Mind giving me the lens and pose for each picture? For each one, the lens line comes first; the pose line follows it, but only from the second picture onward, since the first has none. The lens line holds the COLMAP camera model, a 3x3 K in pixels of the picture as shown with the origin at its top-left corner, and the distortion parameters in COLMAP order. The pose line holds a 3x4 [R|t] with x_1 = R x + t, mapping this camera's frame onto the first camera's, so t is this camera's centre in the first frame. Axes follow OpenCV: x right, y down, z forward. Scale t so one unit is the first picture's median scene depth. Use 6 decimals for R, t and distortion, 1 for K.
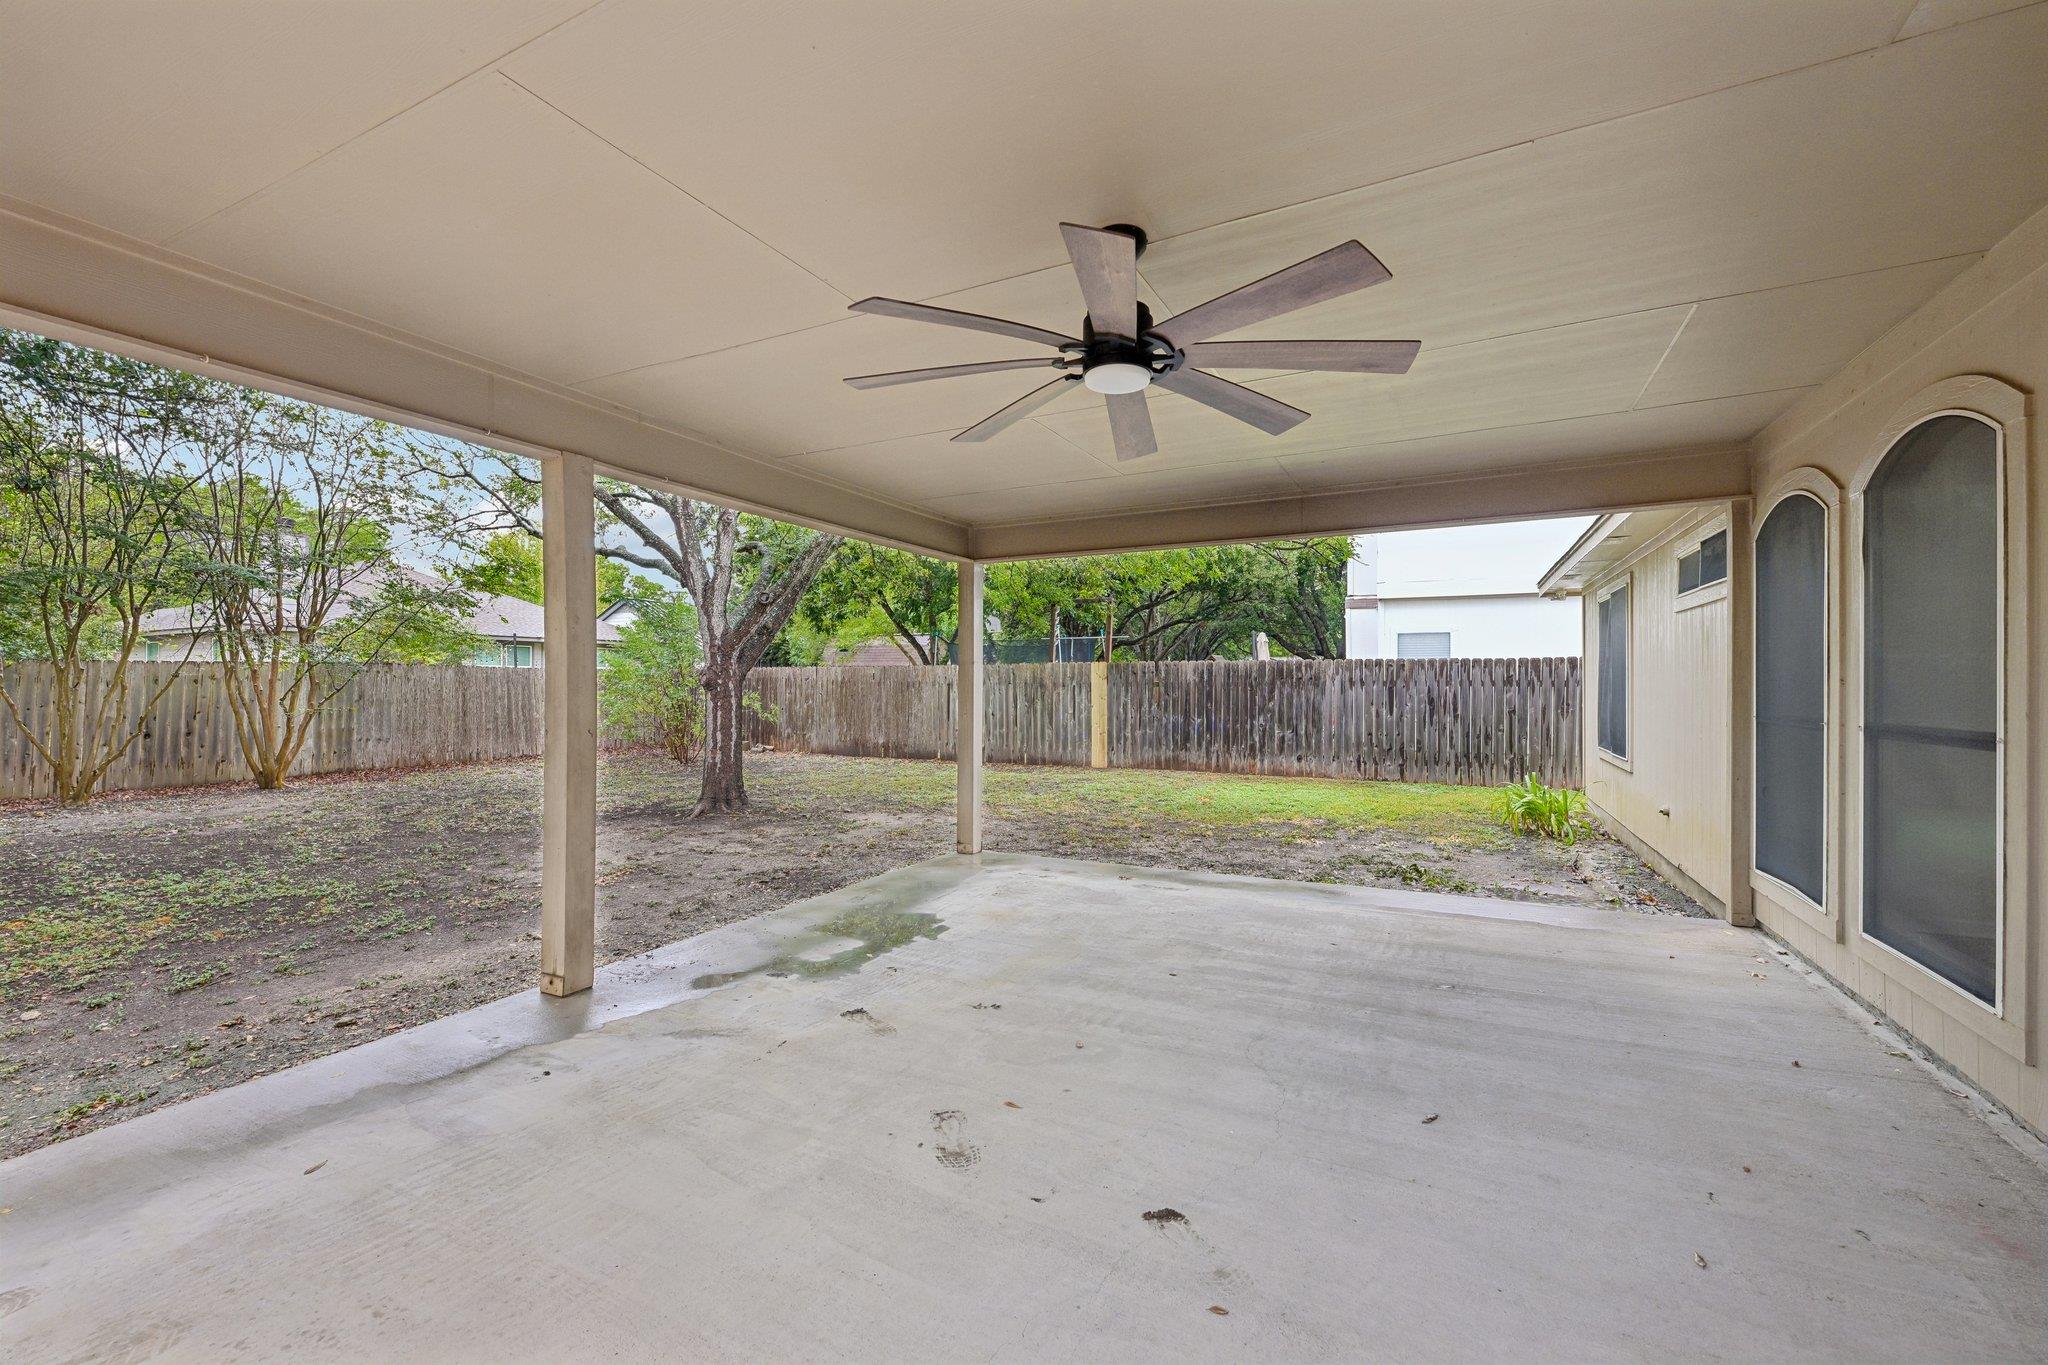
lens RADIAL K [[840.7, 0, 1024.0], [0, 840.7, 682.5], [0, 0, 1]] dist [-0.001459, -0.000065]
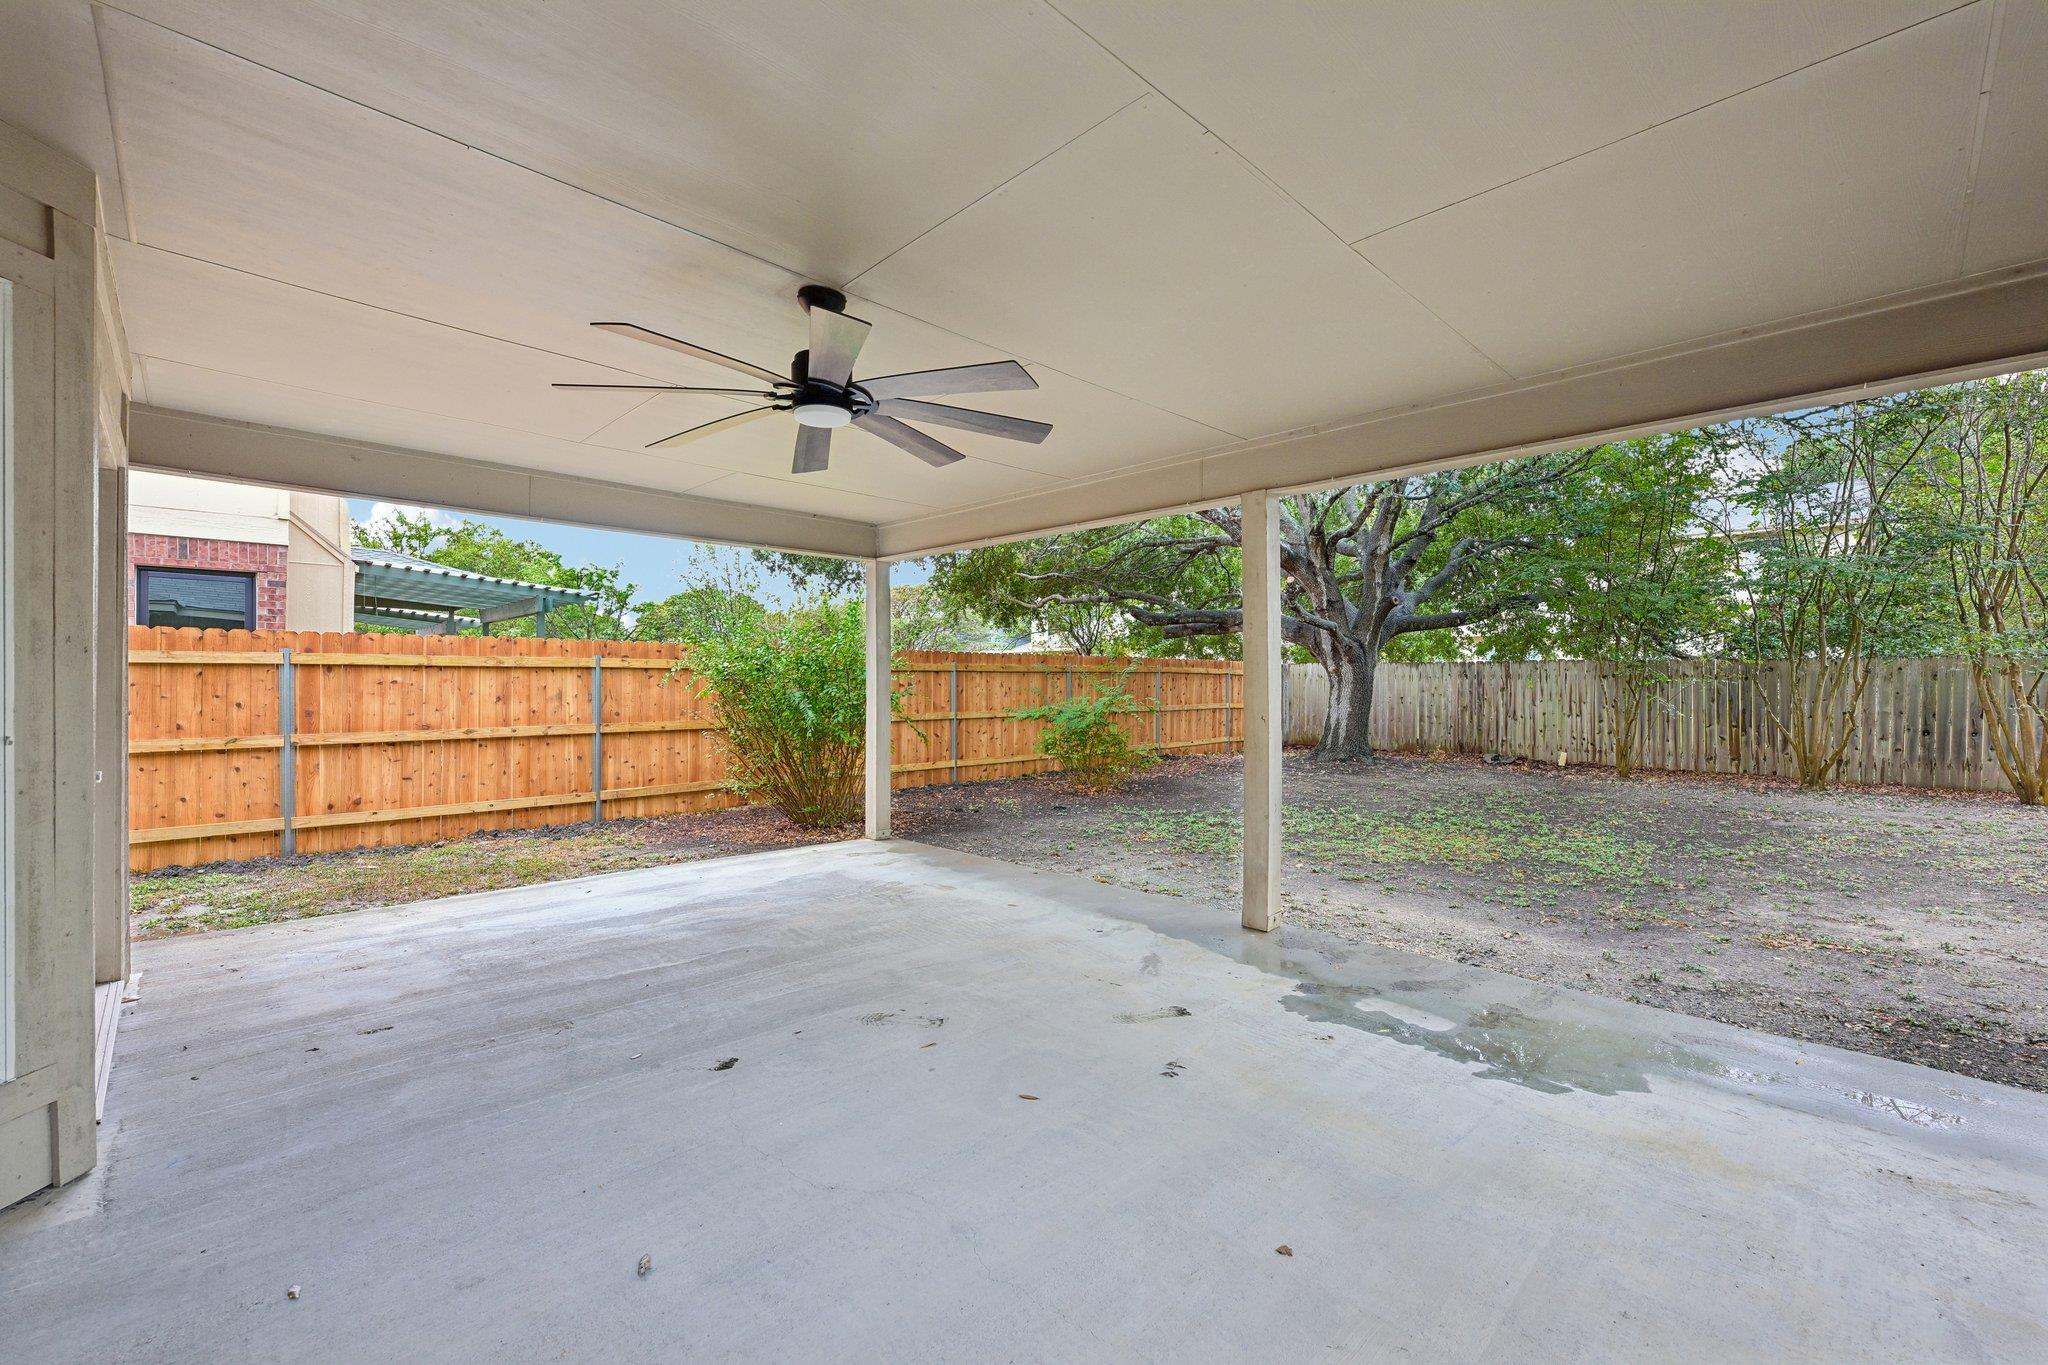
lens RADIAL K [[843.1, 0, 1024.1], [0, 843.1, 679.1], [0, 0, 1]] dist [-0.000892, 0.000029]
pose [[-0.309177, -0.001395, -0.951003, 0.704786], [0.002032, 0.999996, -0.002127, 0.004123], [0.951002, -0.002590, -0.309173, 1.002681]]
